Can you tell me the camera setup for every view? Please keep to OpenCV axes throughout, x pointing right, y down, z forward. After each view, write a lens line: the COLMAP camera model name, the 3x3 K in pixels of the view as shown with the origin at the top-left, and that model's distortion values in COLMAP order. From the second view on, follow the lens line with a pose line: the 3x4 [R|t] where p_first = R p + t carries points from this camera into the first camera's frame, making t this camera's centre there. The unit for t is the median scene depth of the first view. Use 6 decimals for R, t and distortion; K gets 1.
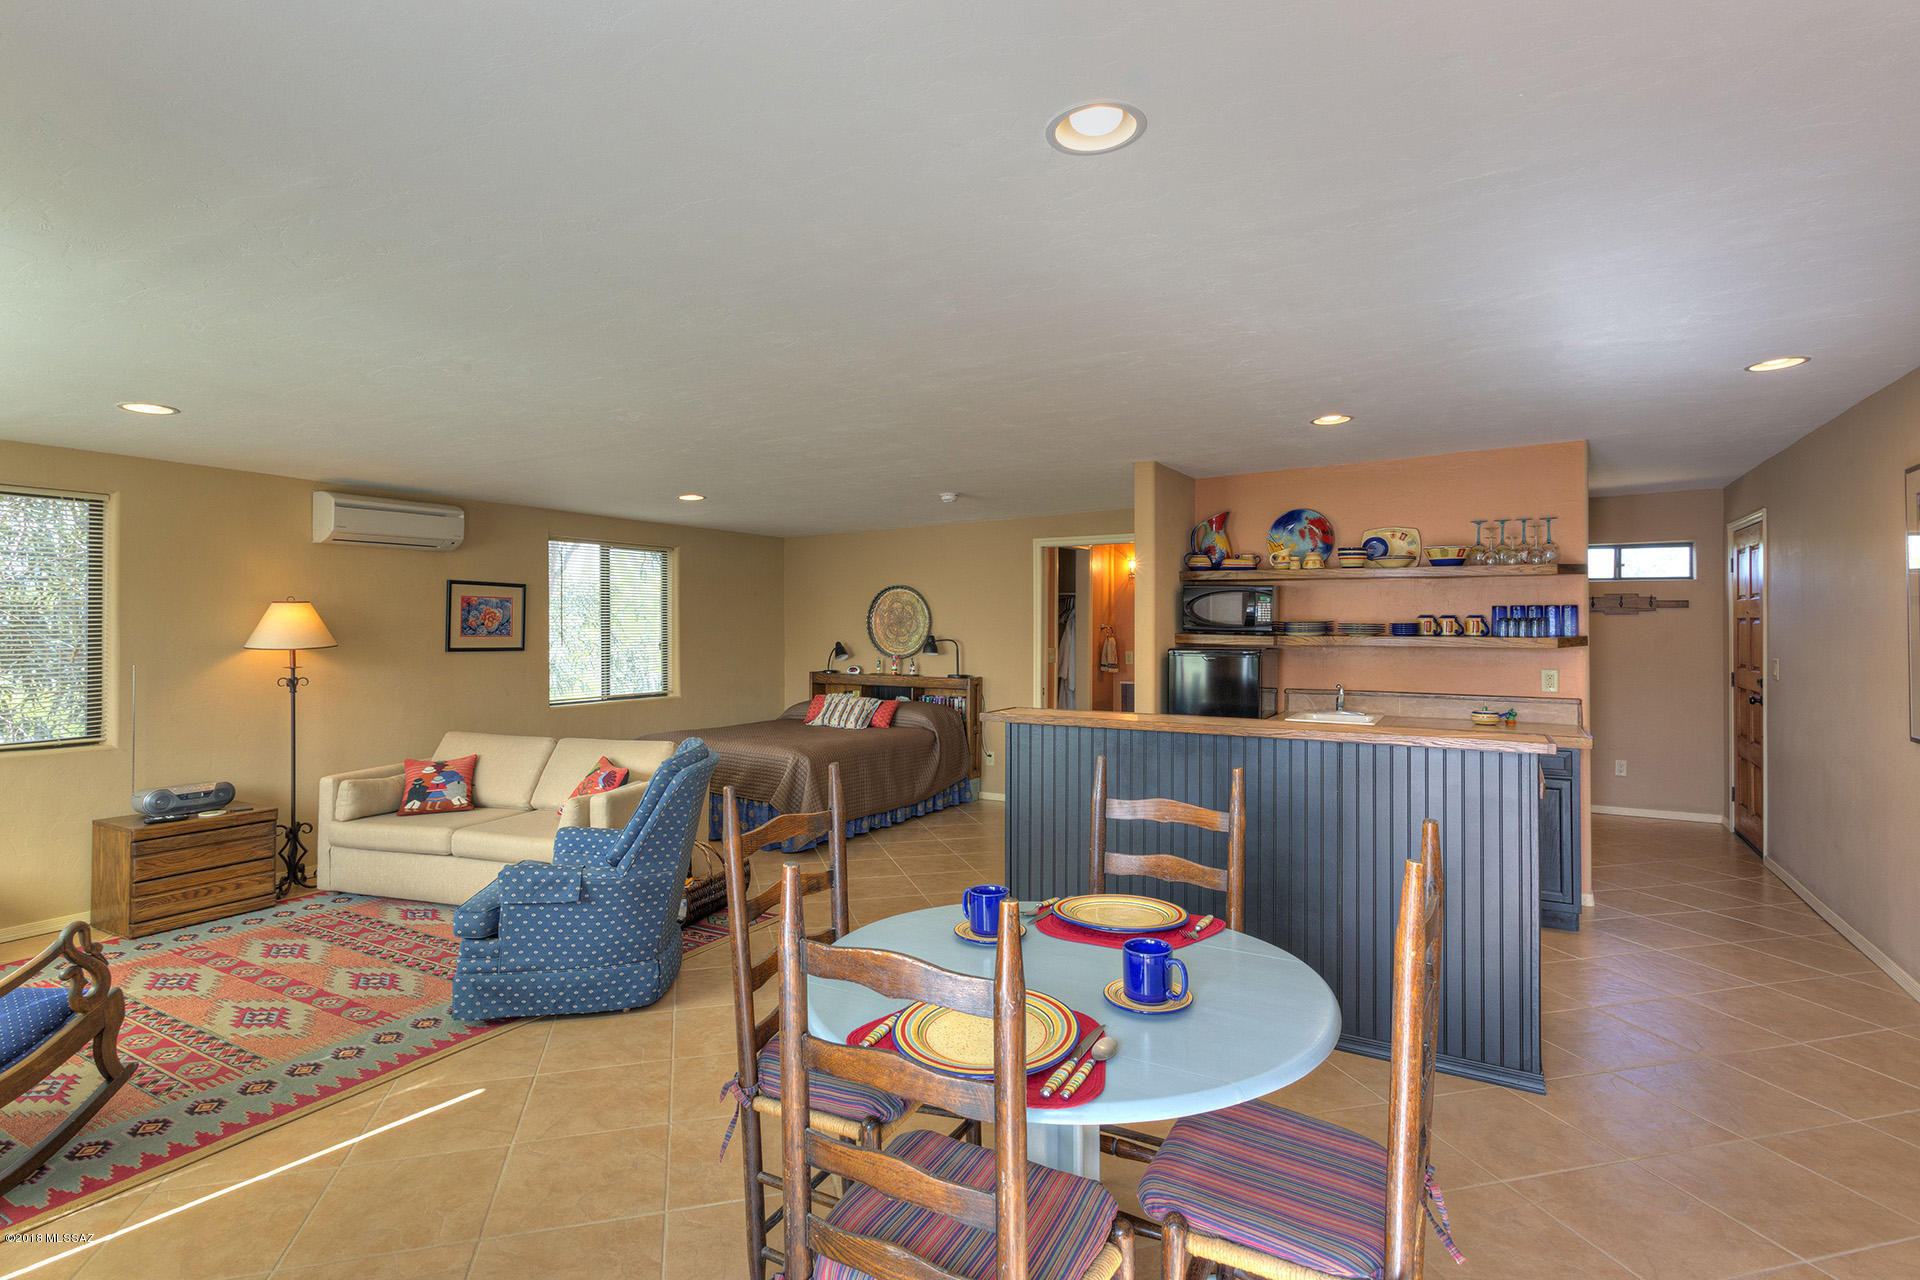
lens RADIAL K [[920.8, 0, 1016.6], [0, 920.8, 615.3], [0, 0, 1]] dist [0.002637, 0.001872]
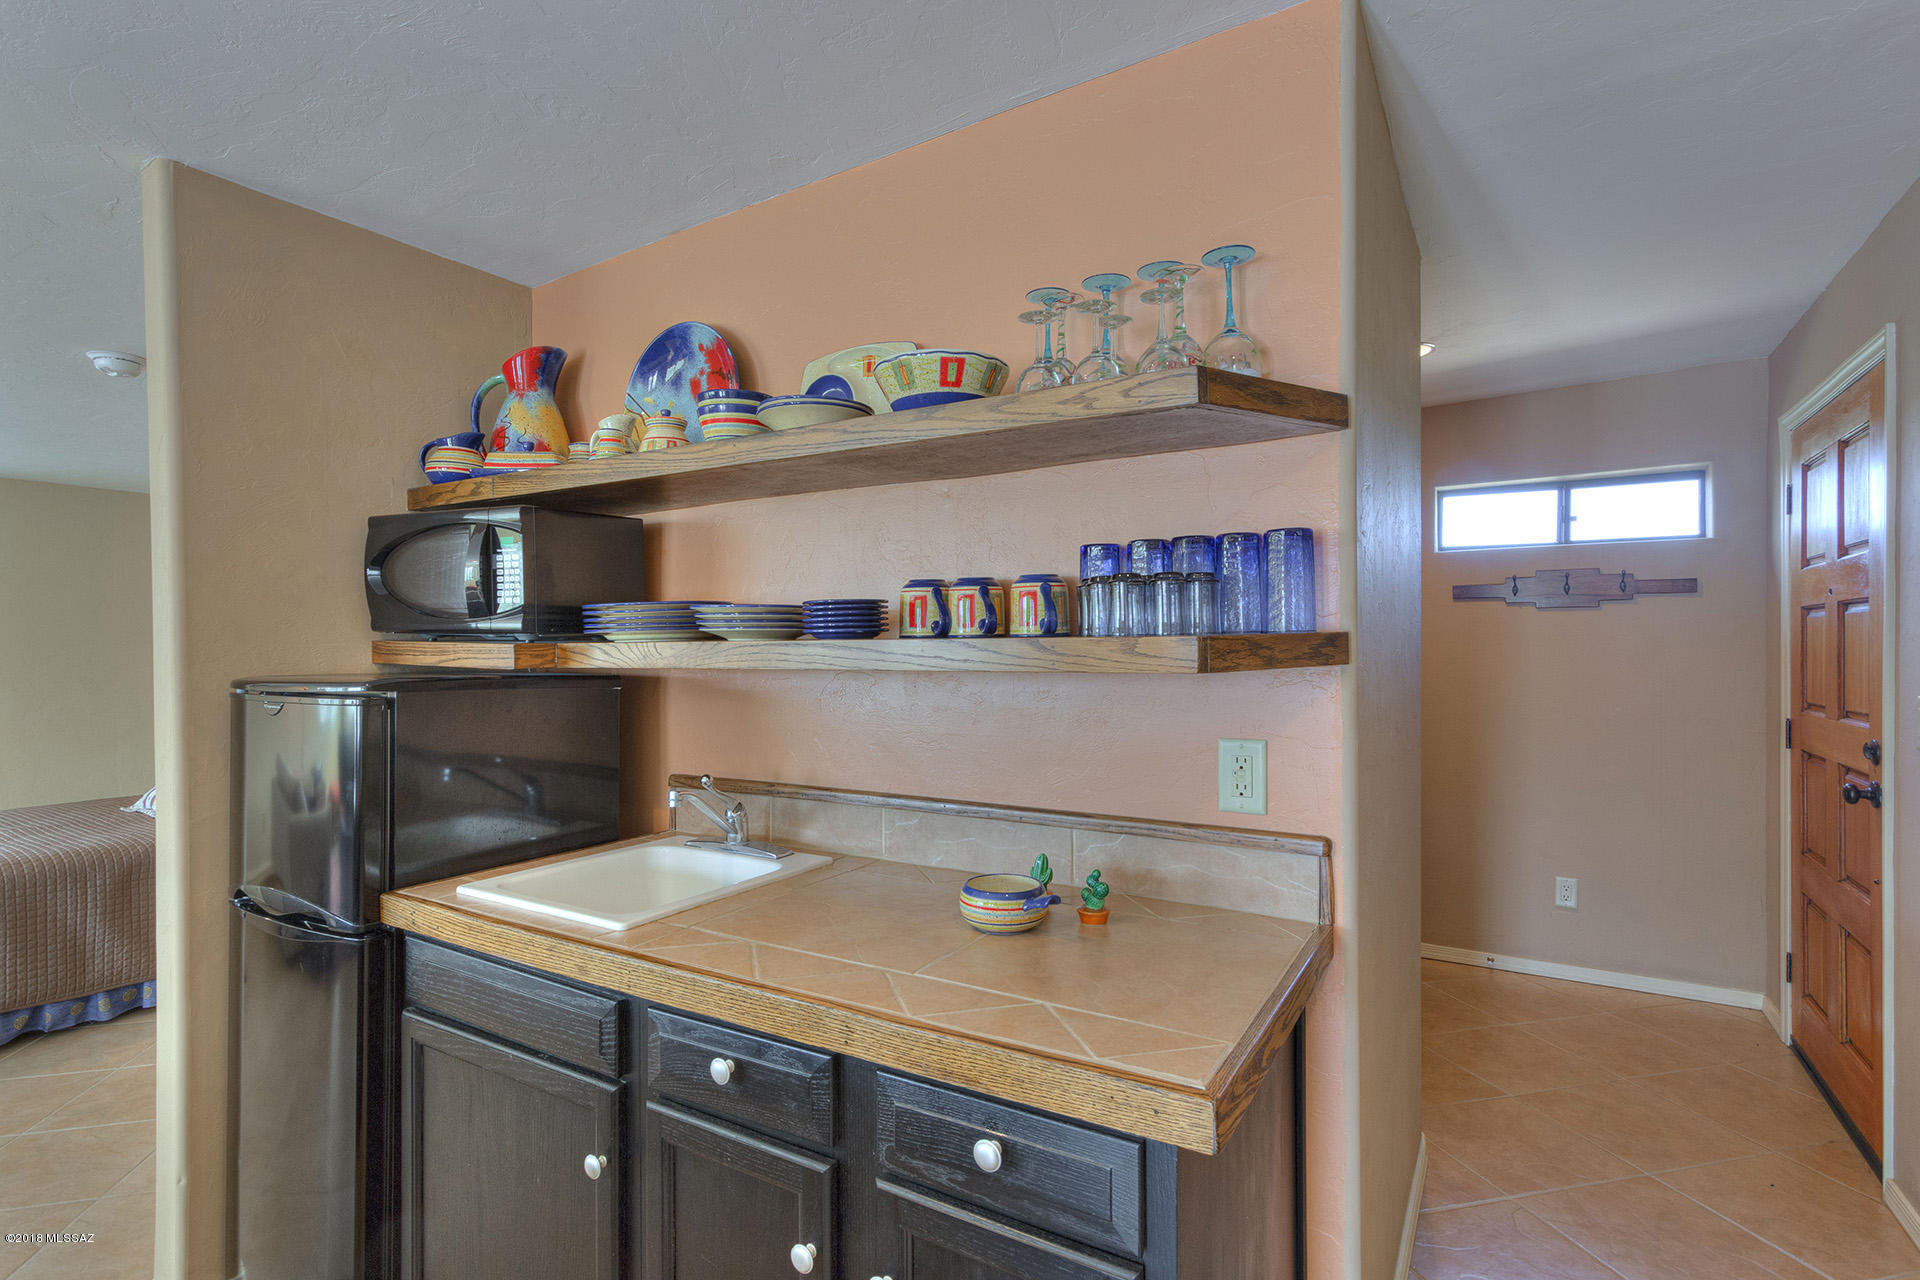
lens RADIAL K [[920.8, 0, 955.8], [0, 920.8, 648.3], [0, 0, 1]] dist [0.002637, 0.001872]
pose [[0.998892, -0.003243, -0.046939, 0.385684], [0.003810, 0.999921, 0.011990, 0.018074], [0.046896, -0.012156, 0.998826, 0.529032]]
